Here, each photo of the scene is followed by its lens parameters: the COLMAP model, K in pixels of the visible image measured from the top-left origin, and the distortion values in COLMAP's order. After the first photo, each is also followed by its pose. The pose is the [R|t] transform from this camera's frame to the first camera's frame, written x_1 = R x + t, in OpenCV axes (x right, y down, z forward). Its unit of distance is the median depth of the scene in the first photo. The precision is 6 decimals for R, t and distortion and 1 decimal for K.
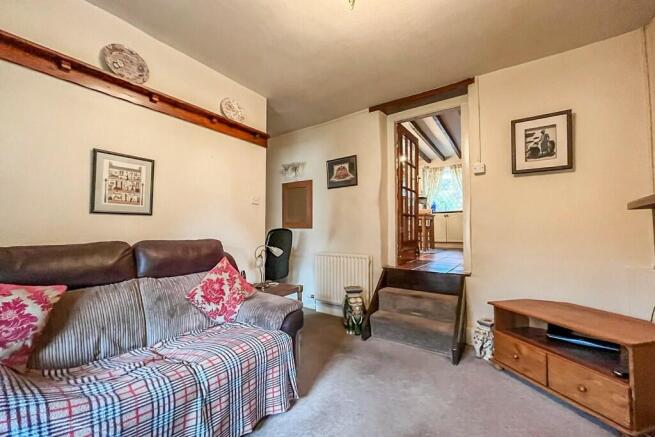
lens RADIAL K [[267.7, 0, 326.5], [0, 267.7, 217.4], [0, 0, 1]] dist [-0.002572, 0.000101]
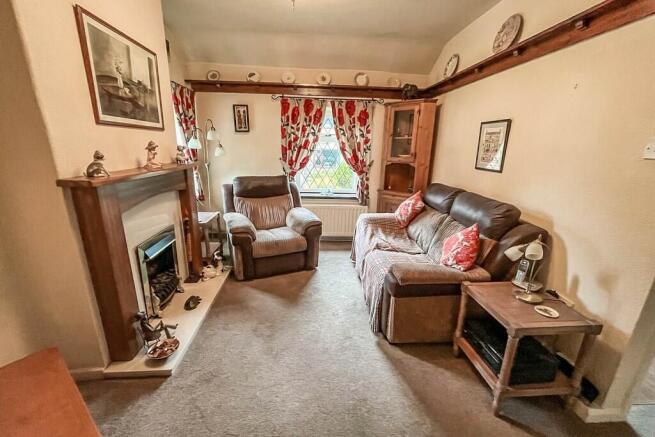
lens RADIAL K [[267.7, 0, 327.2], [0, 267.7, 219.2], [0, 0, 1]] dist [-0.002572, 0.000101]
pose [[-0.769604, 0.153591, -0.619774, 0.638869], [0.003731, 0.971704, 0.236173, -0.089805], [0.638511, 0.179447, -0.748400, 1.489972]]
